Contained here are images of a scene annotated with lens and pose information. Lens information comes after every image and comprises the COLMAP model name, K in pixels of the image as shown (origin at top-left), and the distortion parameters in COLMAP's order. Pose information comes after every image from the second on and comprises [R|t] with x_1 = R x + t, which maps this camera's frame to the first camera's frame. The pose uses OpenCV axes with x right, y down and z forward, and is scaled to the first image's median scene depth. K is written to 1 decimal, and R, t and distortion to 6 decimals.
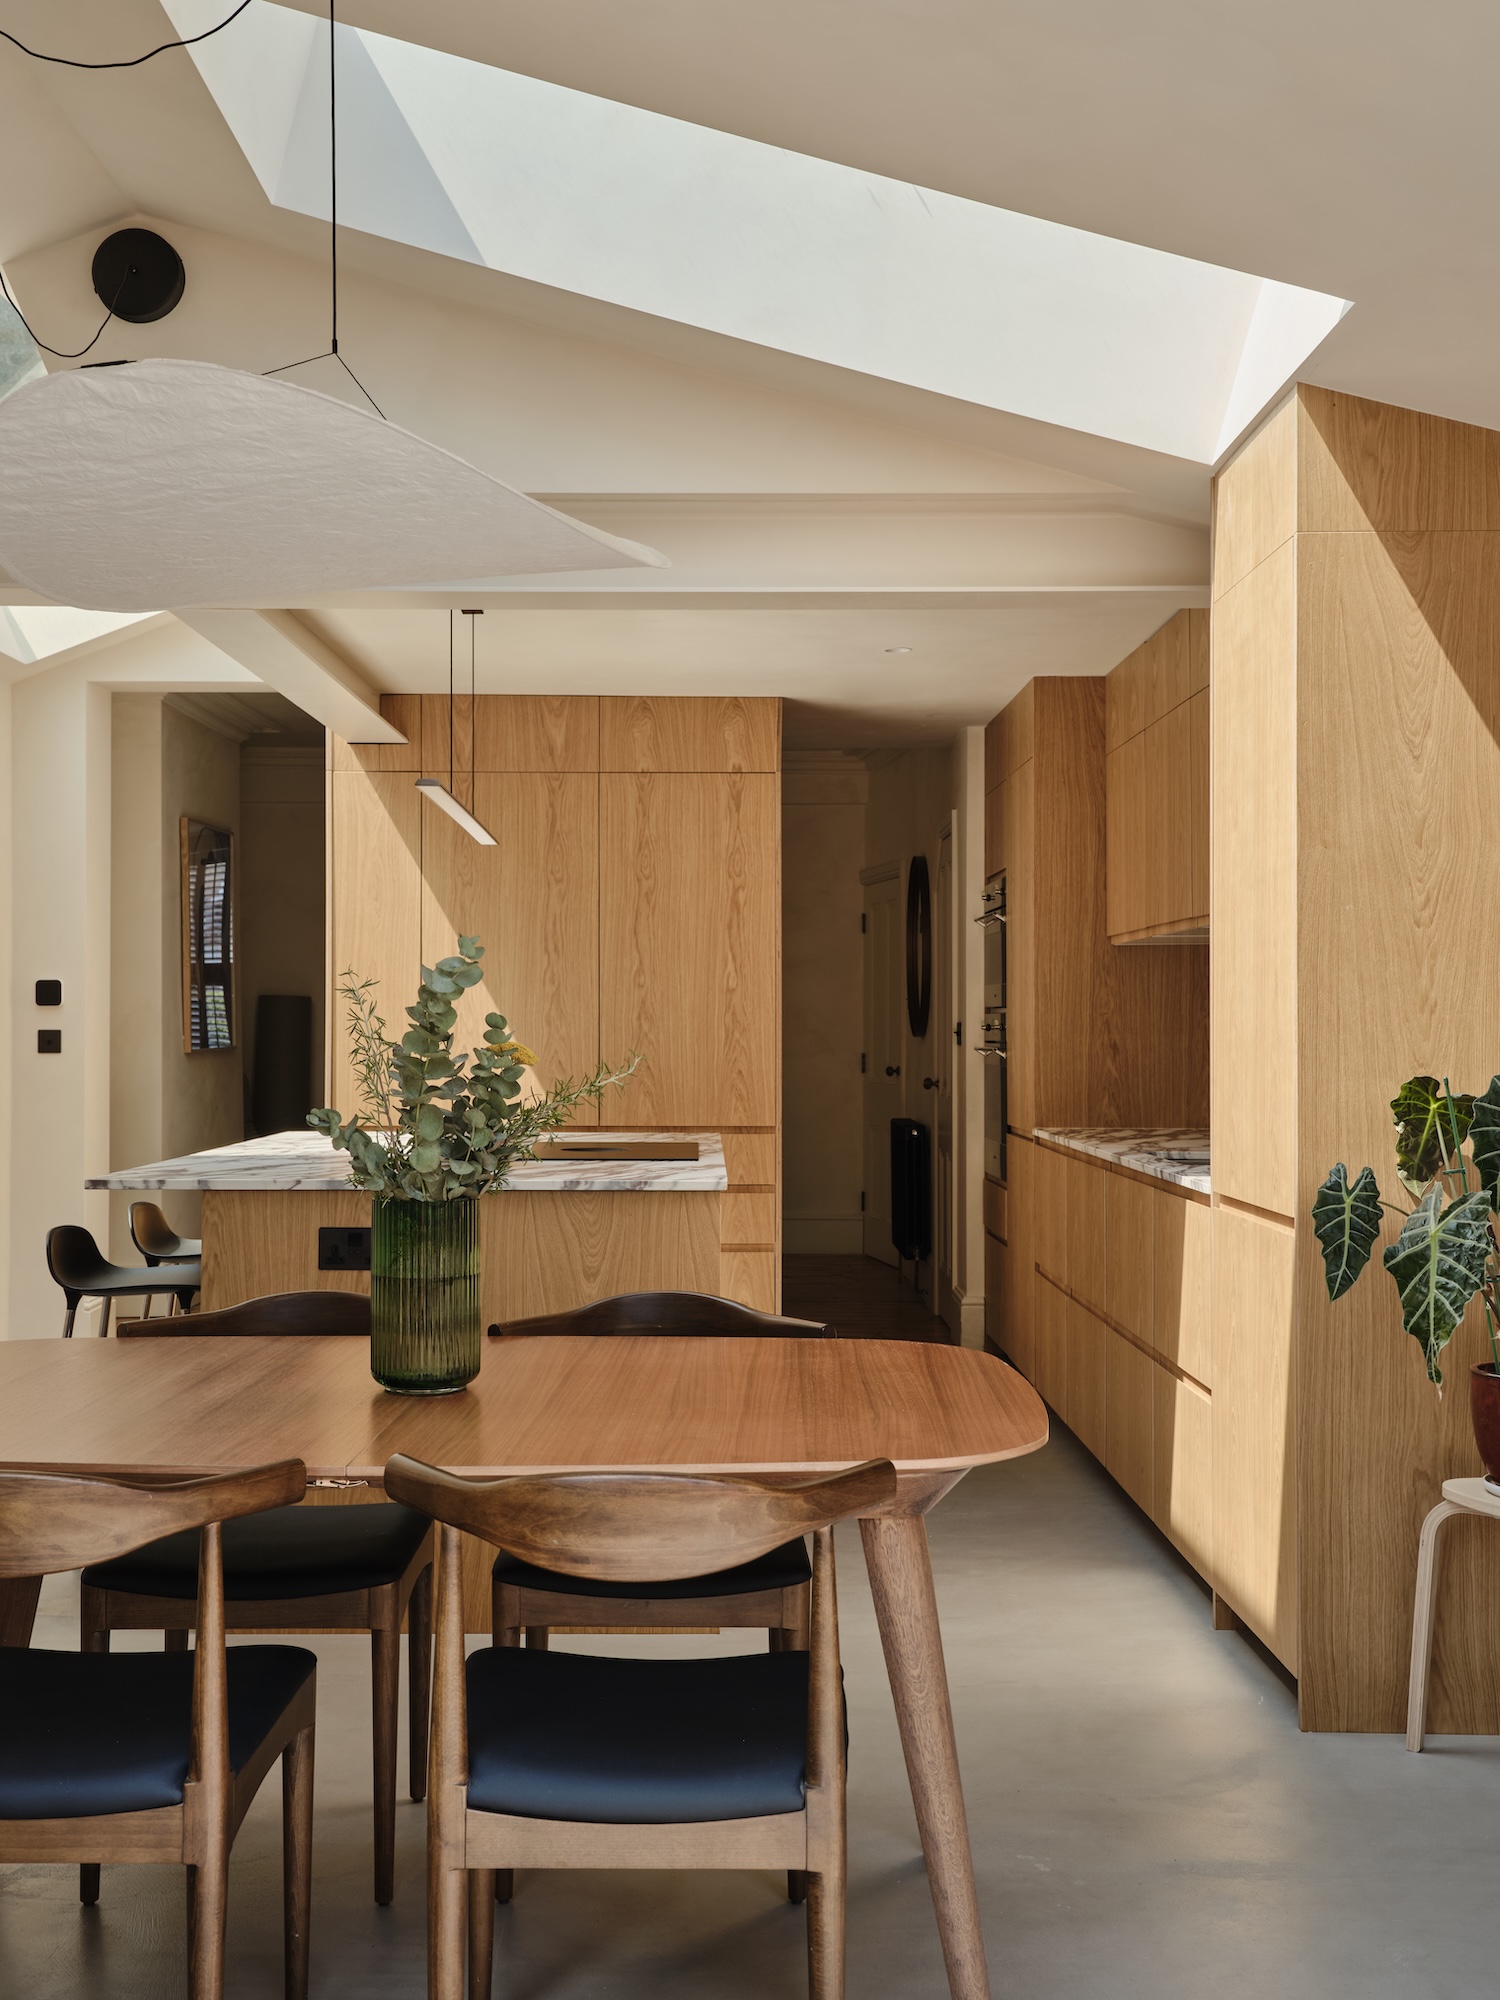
lens RADIAL K [[2085.5, 0, 750.0], [0, 2085.5, 1000.0], [0, 0, 1]] dist [0.067822, -0.000057]
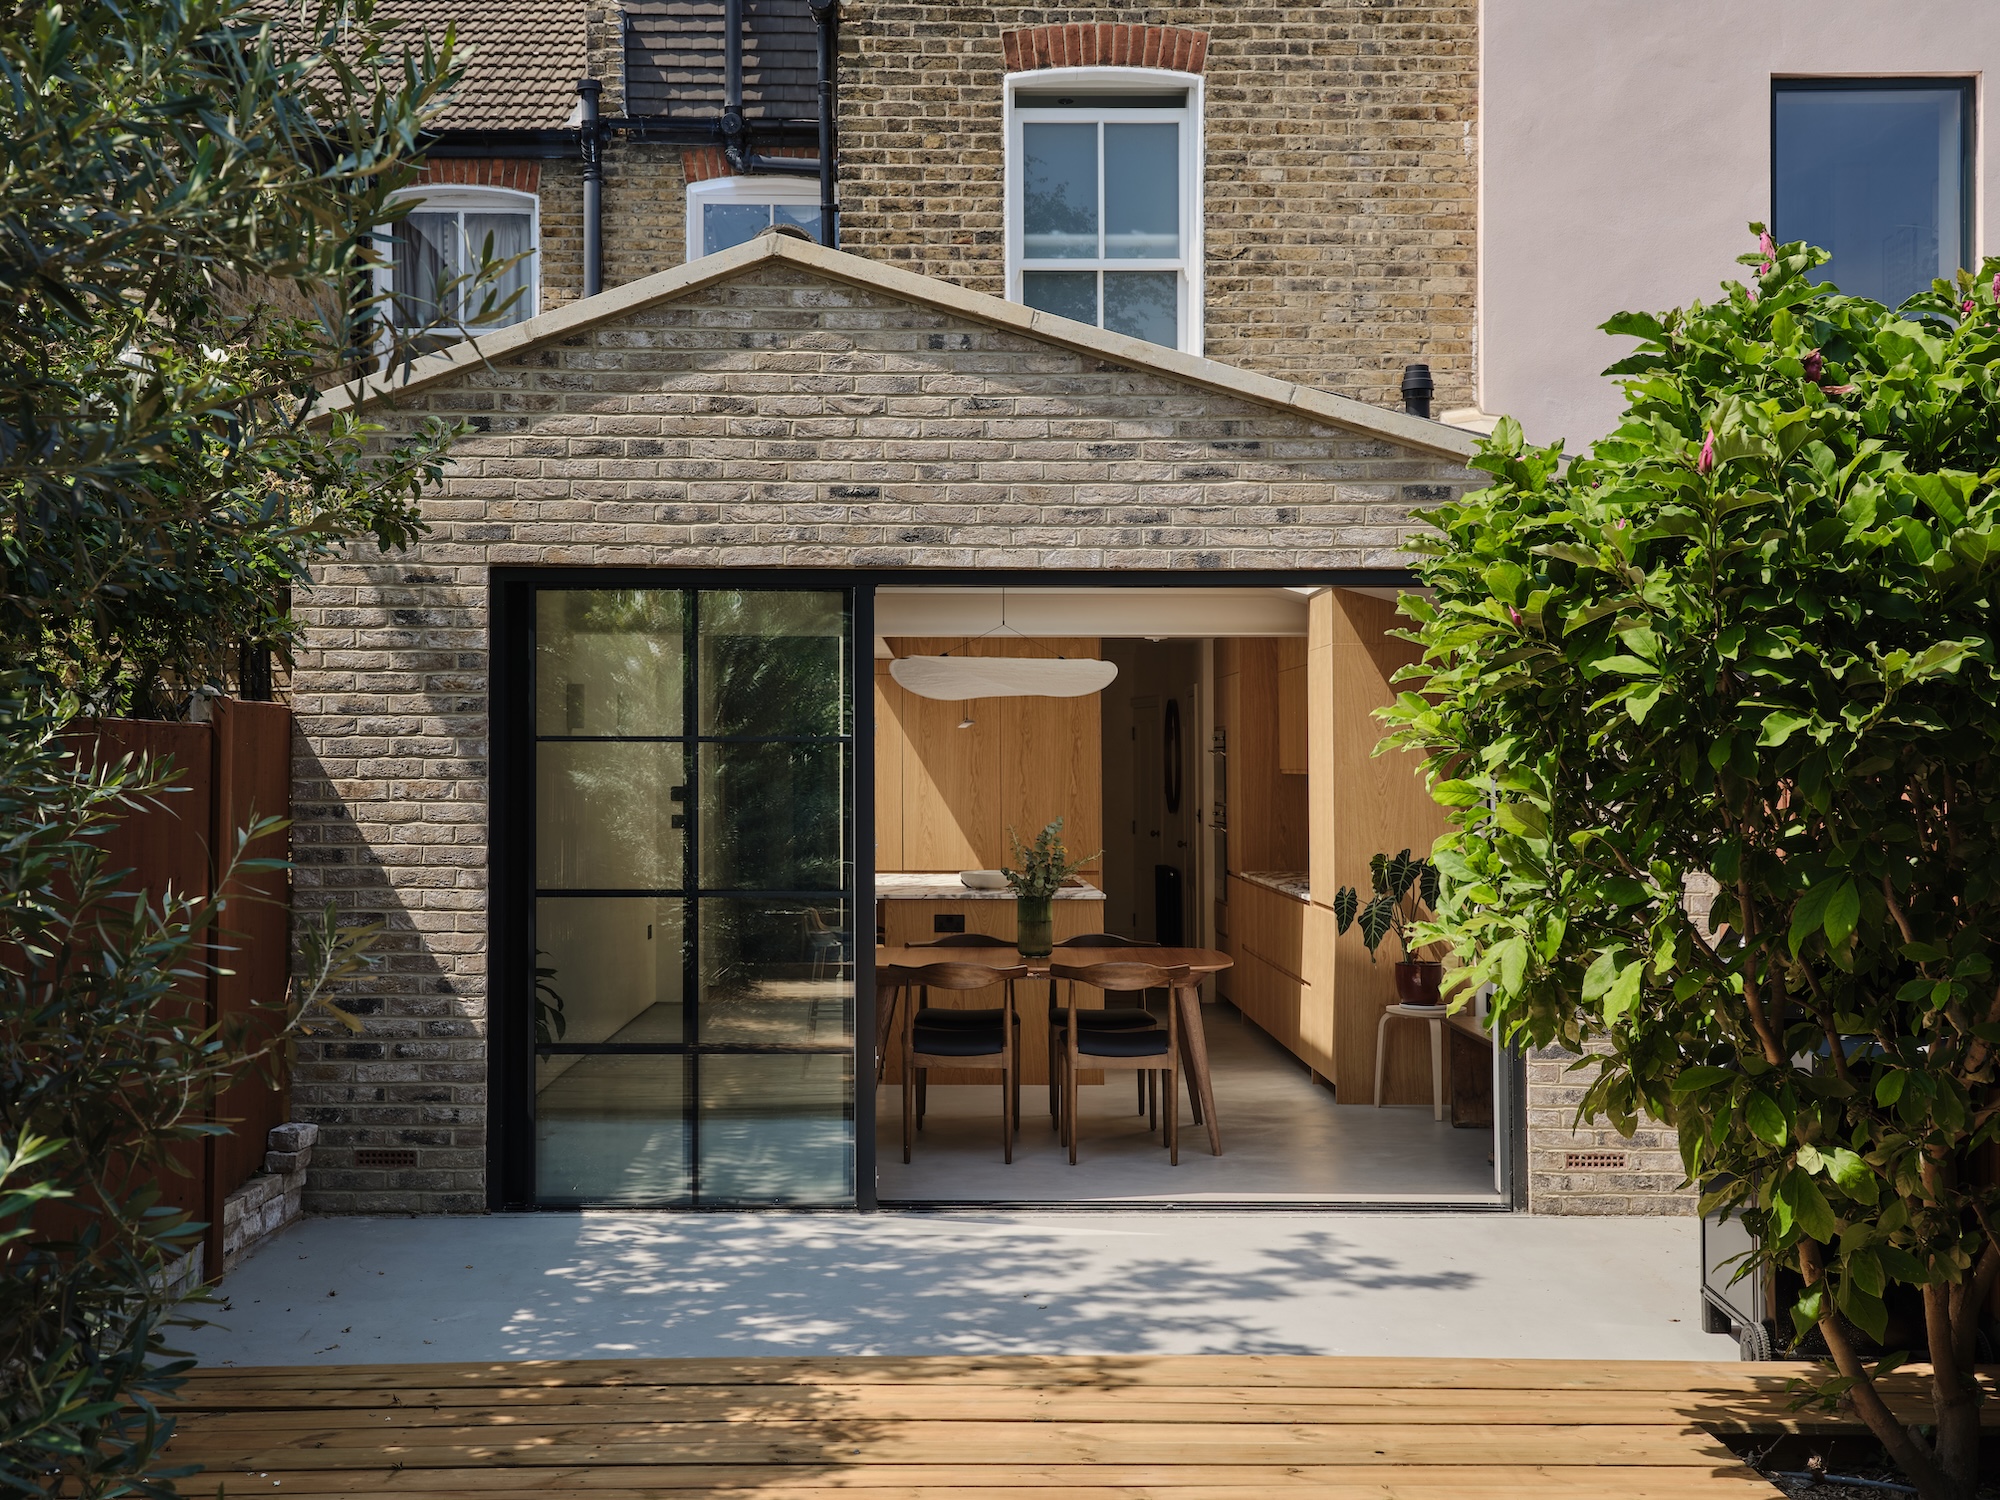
lens RADIAL K [[2143.7, 0, 996.0], [0, 2143.7, 679.1], [0, 0, 1]] dist [0.135621, 0.000477]
pose [[0.999947, -0.001211, 0.010261, -0.162403], [0.001486, 0.999639, -0.026819, -0.094551], [-0.010225, 0.026833, 0.999588, -1.462339]]
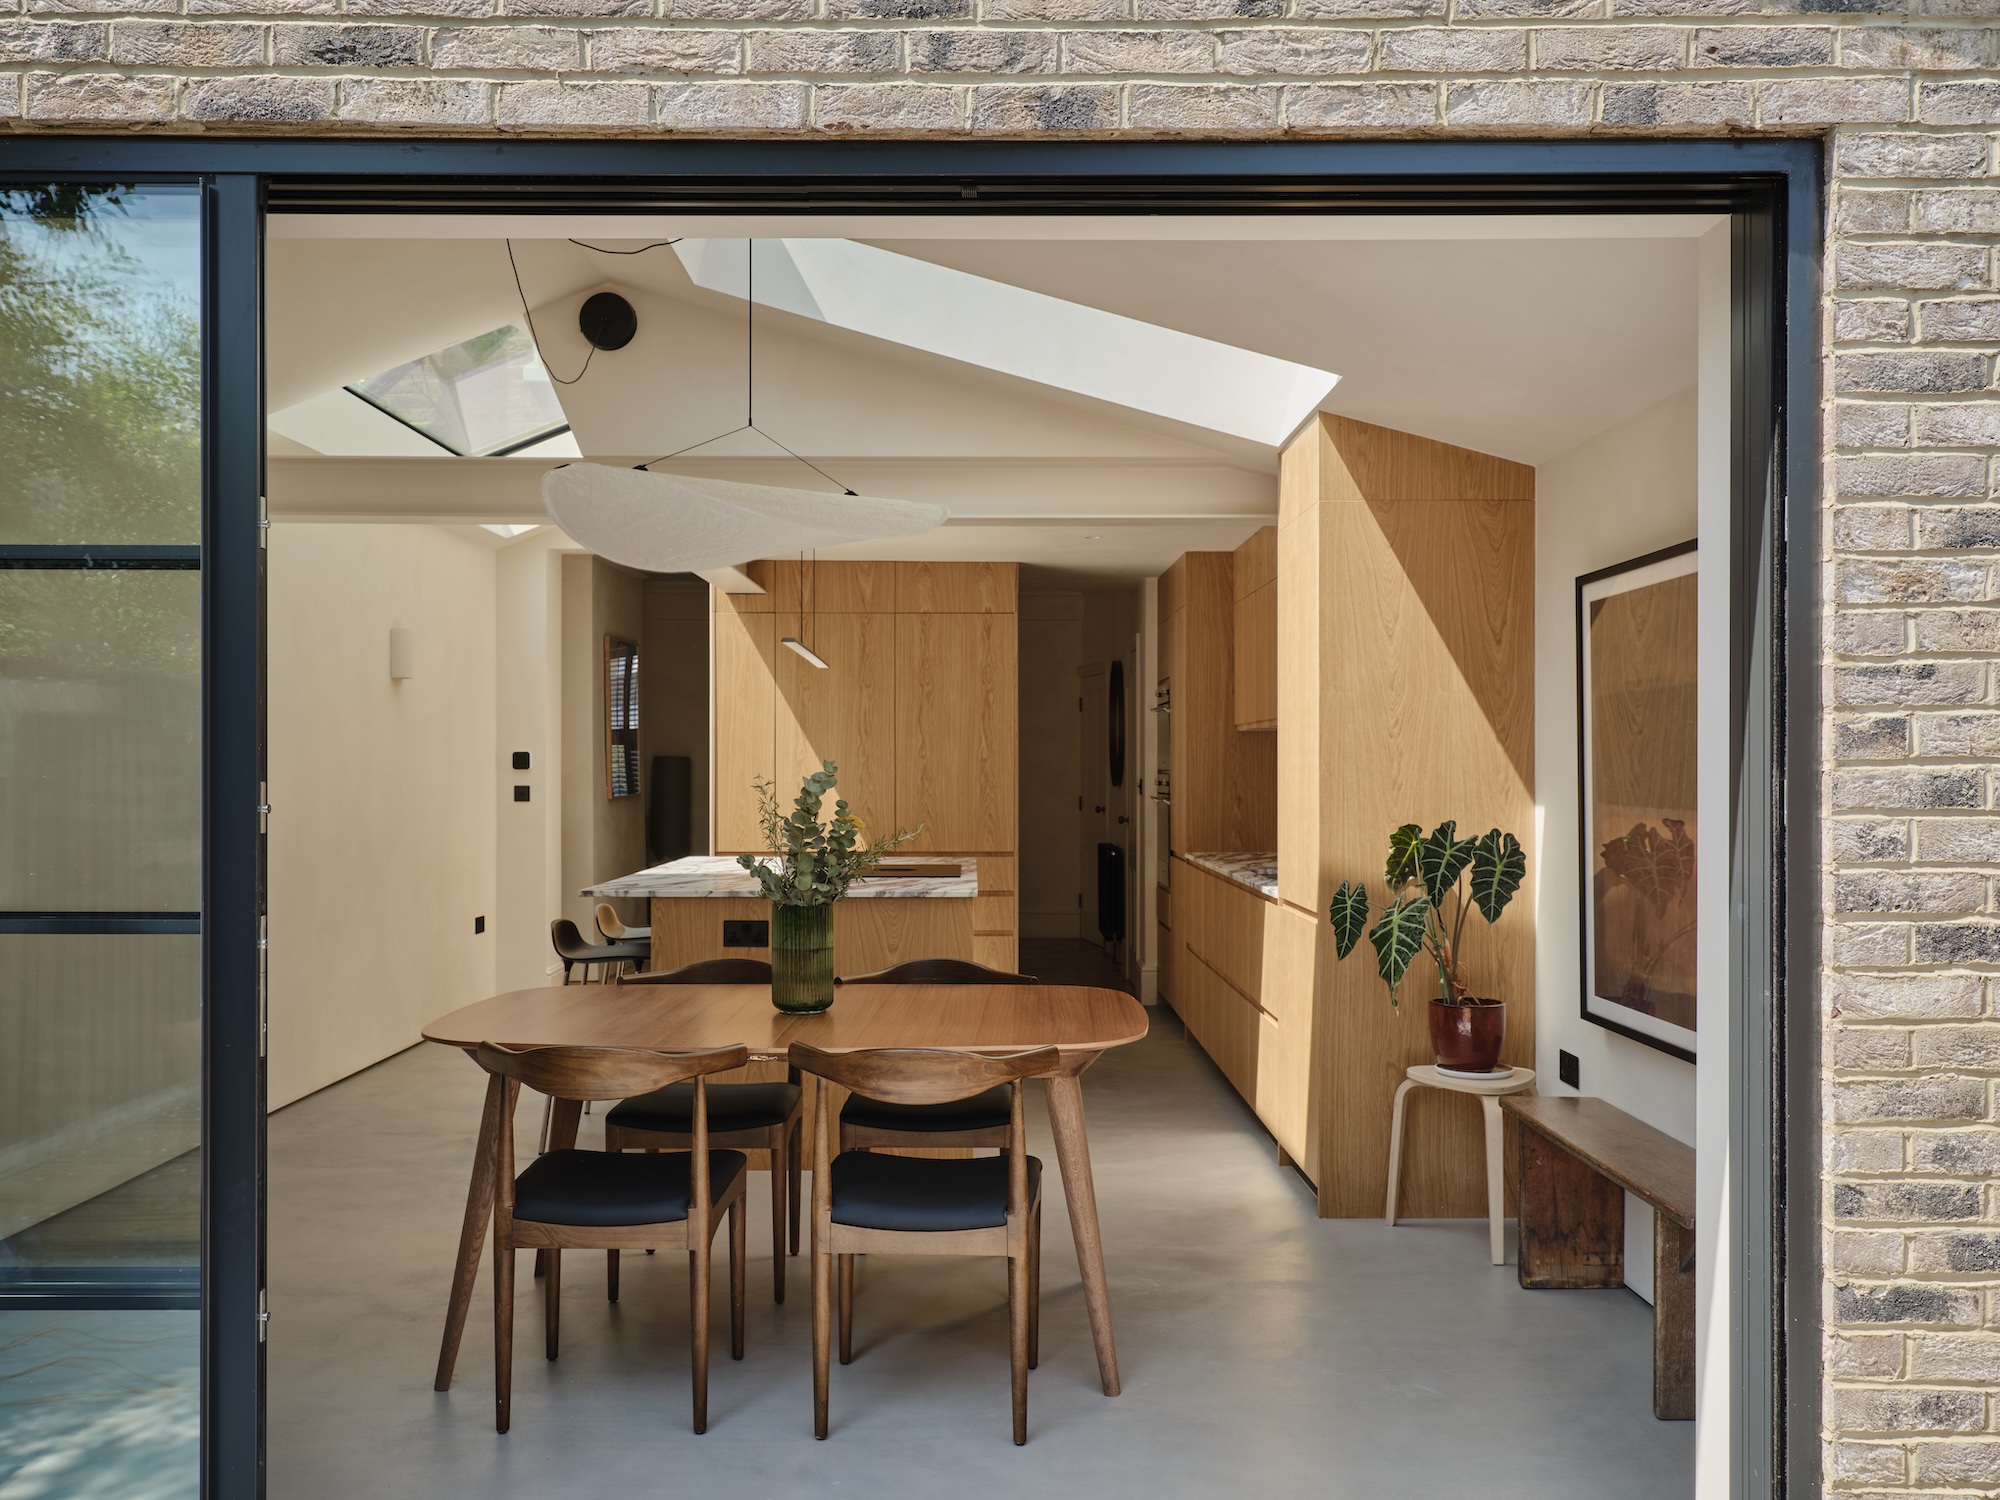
lens RADIAL K [[1595.1, 0, 1031.1], [0, 1595.1, 757.4], [0, 0, 1]] dist [0.003916, 0.002922]
pose [[0.999880, -0.000988, 0.015434, 0.011480], [0.000867, 0.999969, 0.007785, -0.025898], [-0.015441, -0.007771, 0.999851, -0.228489]]
